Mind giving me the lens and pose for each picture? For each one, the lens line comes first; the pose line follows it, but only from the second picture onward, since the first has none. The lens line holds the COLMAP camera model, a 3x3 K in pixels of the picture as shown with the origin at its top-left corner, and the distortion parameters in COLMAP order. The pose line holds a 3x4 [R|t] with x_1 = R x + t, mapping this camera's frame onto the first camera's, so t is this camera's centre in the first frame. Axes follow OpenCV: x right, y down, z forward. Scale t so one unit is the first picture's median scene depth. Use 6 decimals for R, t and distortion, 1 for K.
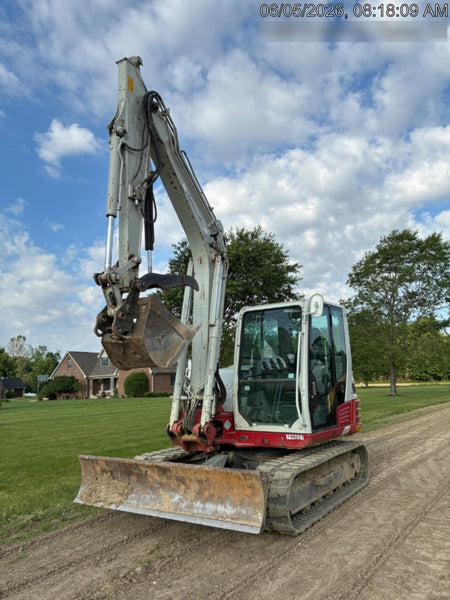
lens RADIAL K [[453.5, 0, 225.0], [0, 453.5, 300.0], [0, 0, 1]] dist [0.004556, 0.001459]
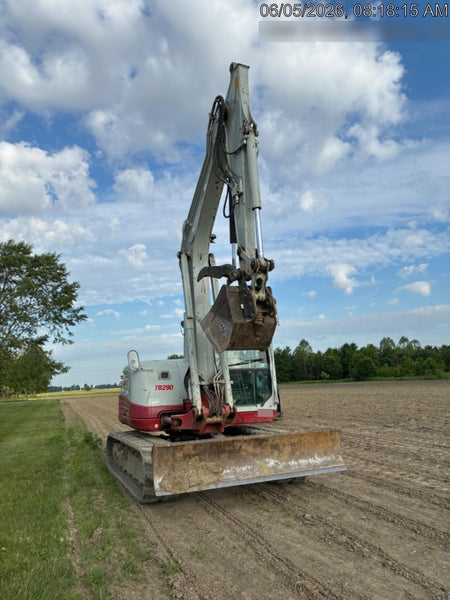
lens RADIAL K [[453.5, 0, 225.0], [0, 453.5, 300.0], [0, 0, 1]] dist [0.004556, 0.001459]
pose [[0.574947, 0.147190, 0.804842, -0.979547], [-0.115395, 0.988441, -0.098333, 0.125341], [-0.810012, -0.036338, 0.585286, 0.356654]]
